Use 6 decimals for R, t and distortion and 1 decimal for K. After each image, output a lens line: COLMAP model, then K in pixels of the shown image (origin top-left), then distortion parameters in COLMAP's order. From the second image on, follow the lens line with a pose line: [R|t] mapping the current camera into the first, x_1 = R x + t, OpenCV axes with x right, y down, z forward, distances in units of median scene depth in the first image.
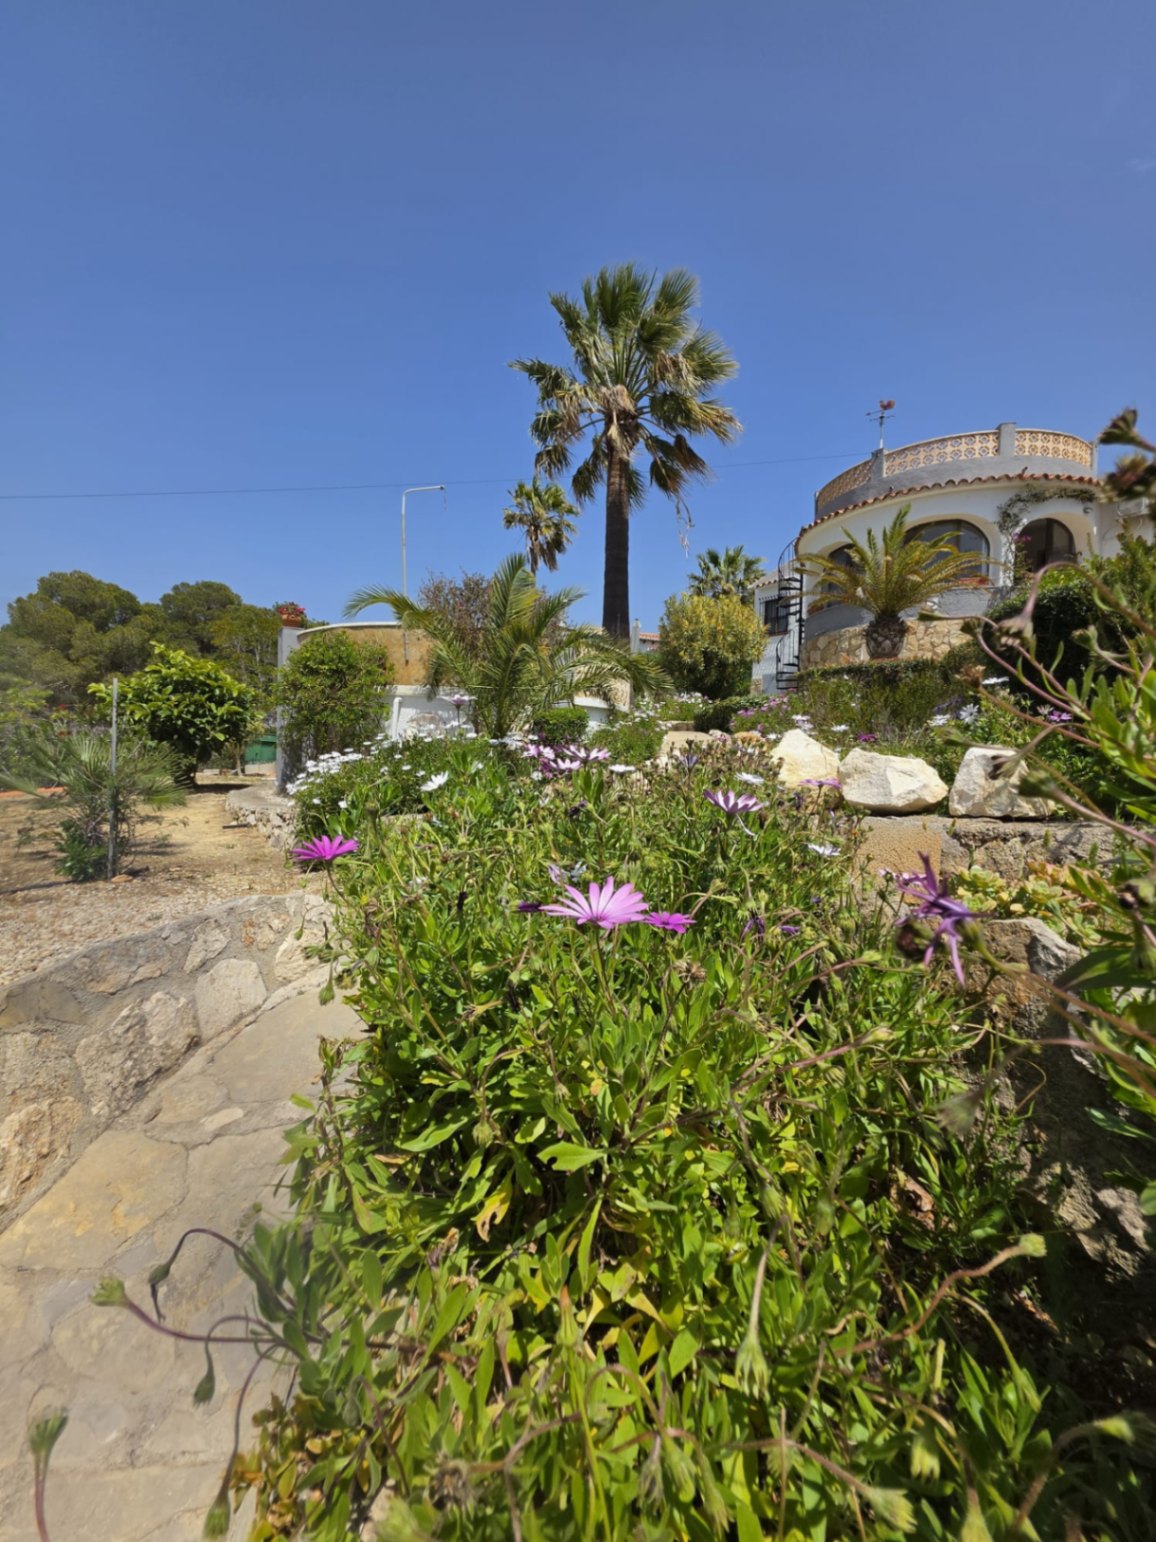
lens RADIAL K [[615.4, 0, 589.8], [0, 615.4, 771.4], [0, 0, 1]] dist [-0.003882, -0.000559]
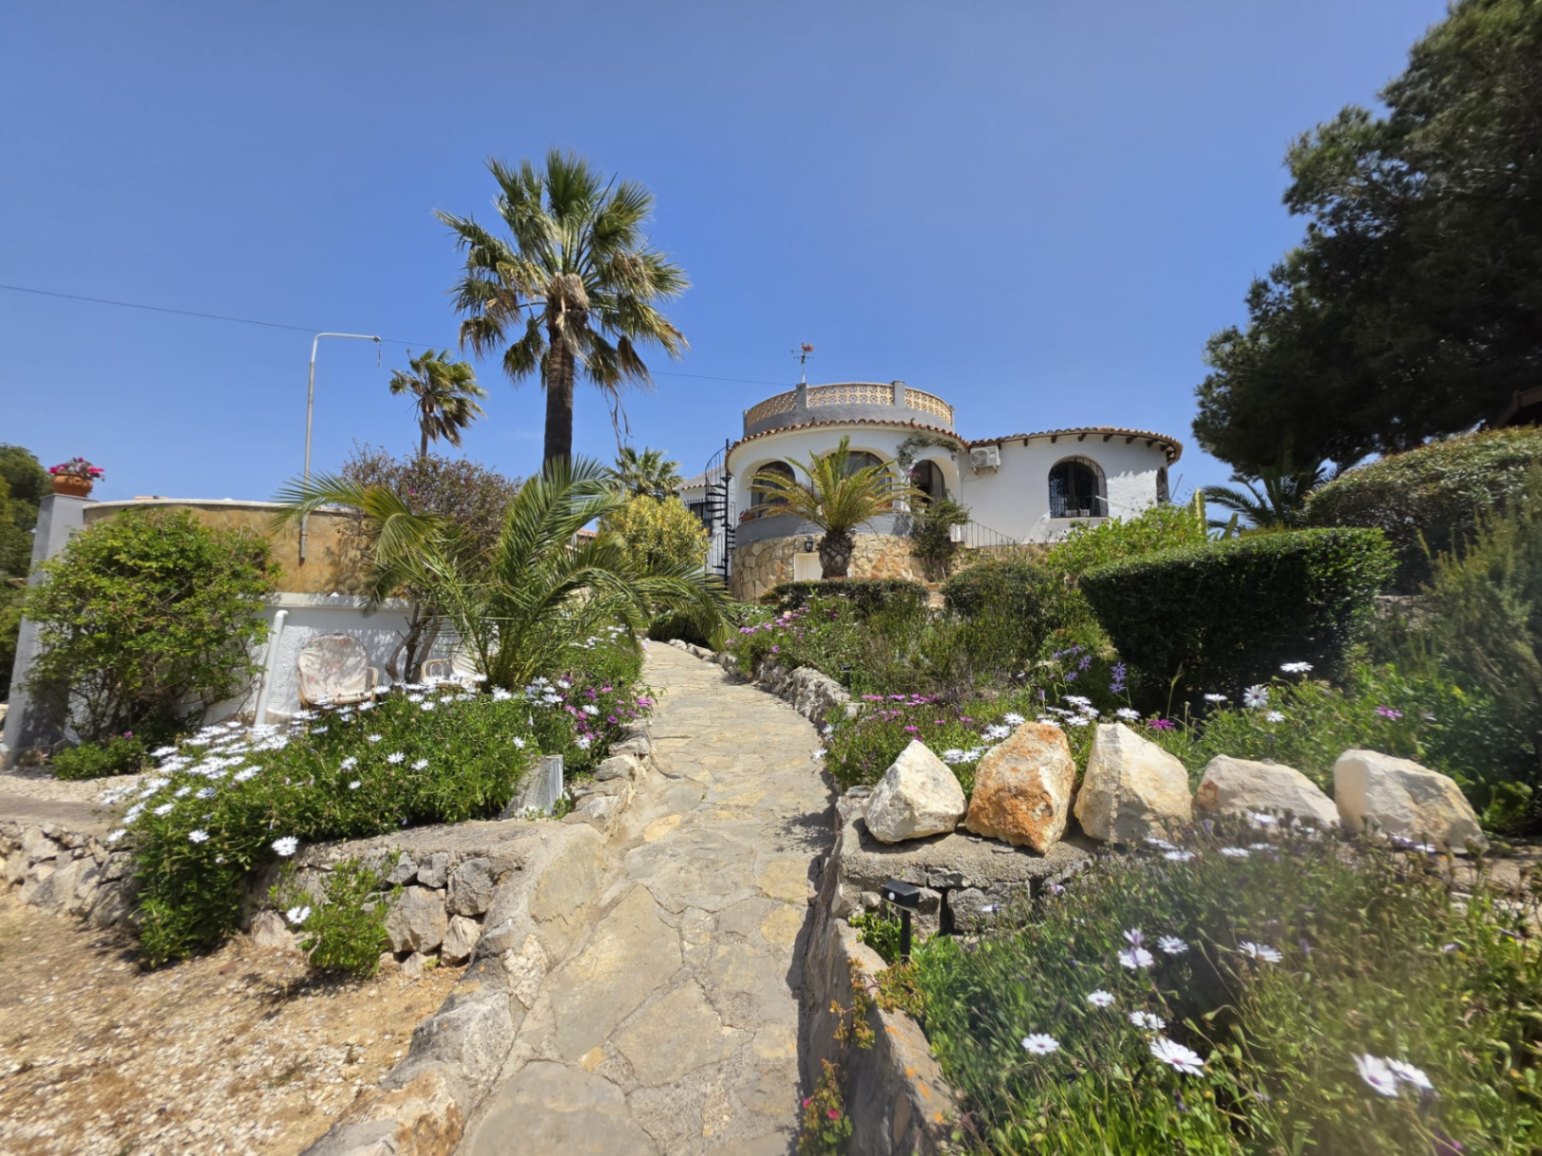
lens RADIAL K [[615.4, 0, 773.9], [0, 615.4, 574.0], [0, 0, 1]] dist [-0.003882, -0.000559]
pose [[0.893825, 0.033185, 0.447186, -0.074792], [0.031097, 0.990270, -0.135642, -0.029217], [-0.447336, 0.135147, 0.884096, 0.079870]]
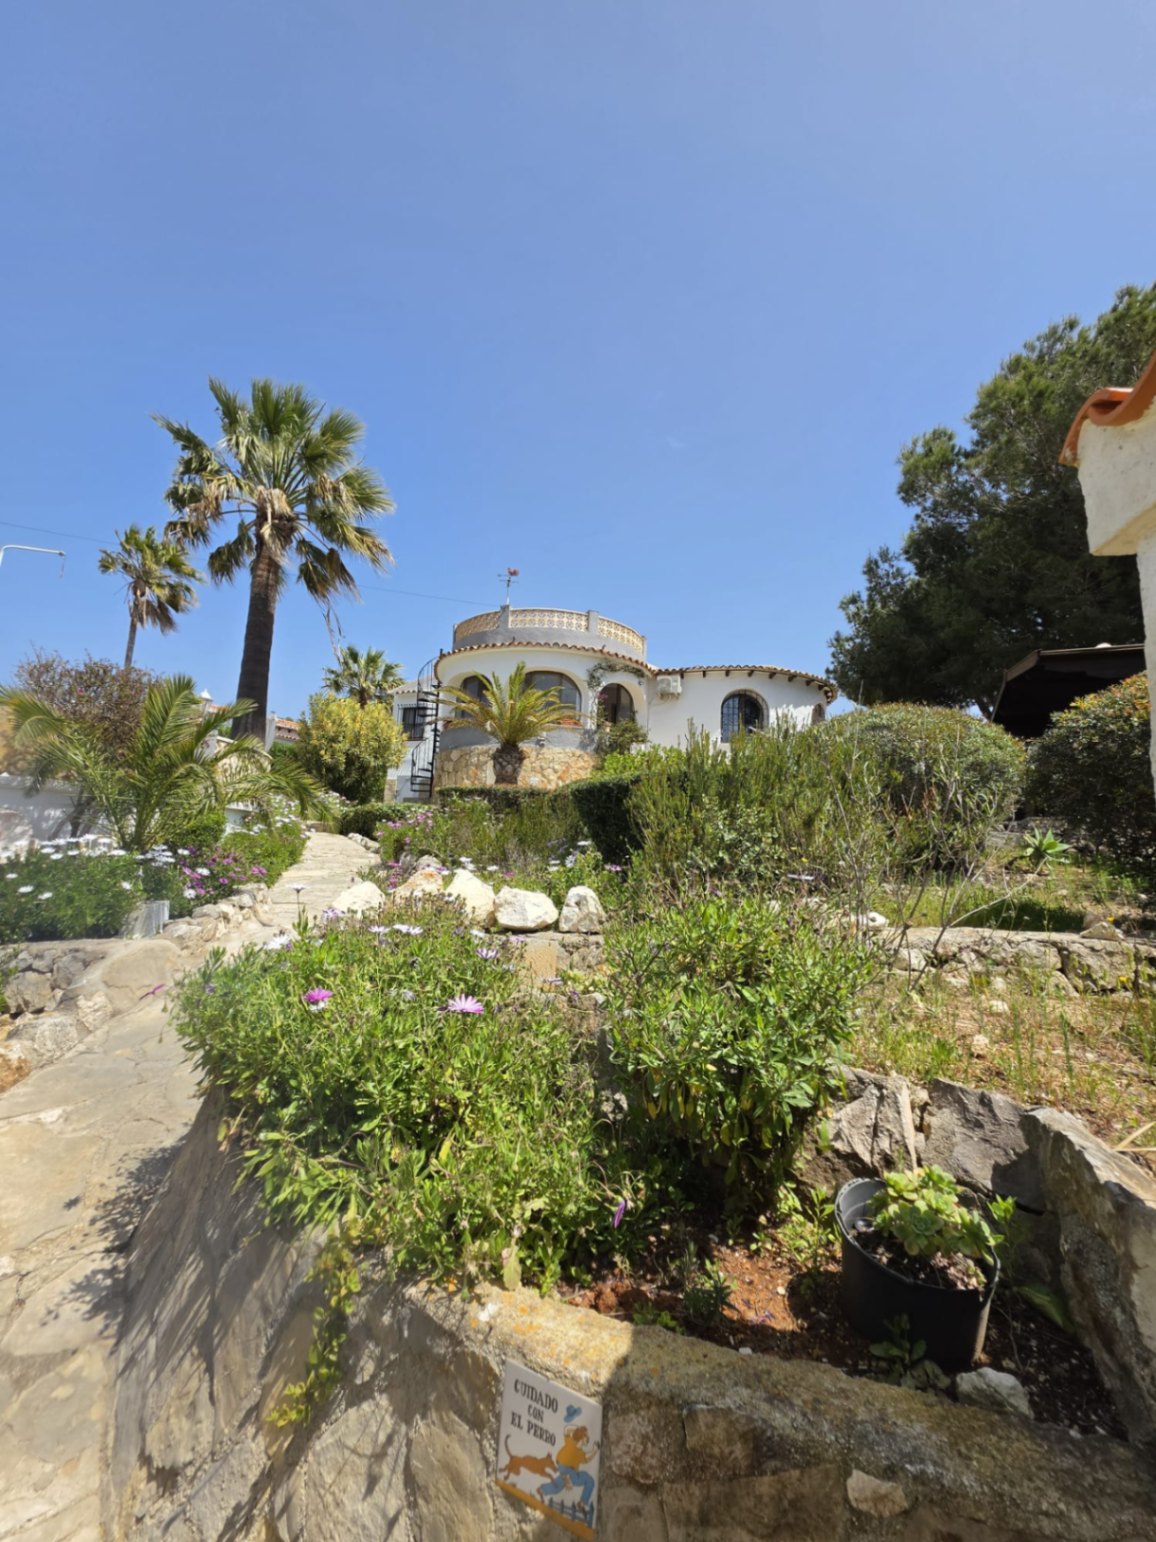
lens RADIAL K [[615.4, 0, 585.3], [0, 615.4, 774.6], [0, 0, 1]] dist [-0.003882, -0.000559]
pose [[0.833391, 0.086093, 0.545938, -0.038562], [-0.006042, 0.989153, -0.146763, -0.013890], [-0.552651, 0.119012, 0.824871, -0.058536]]
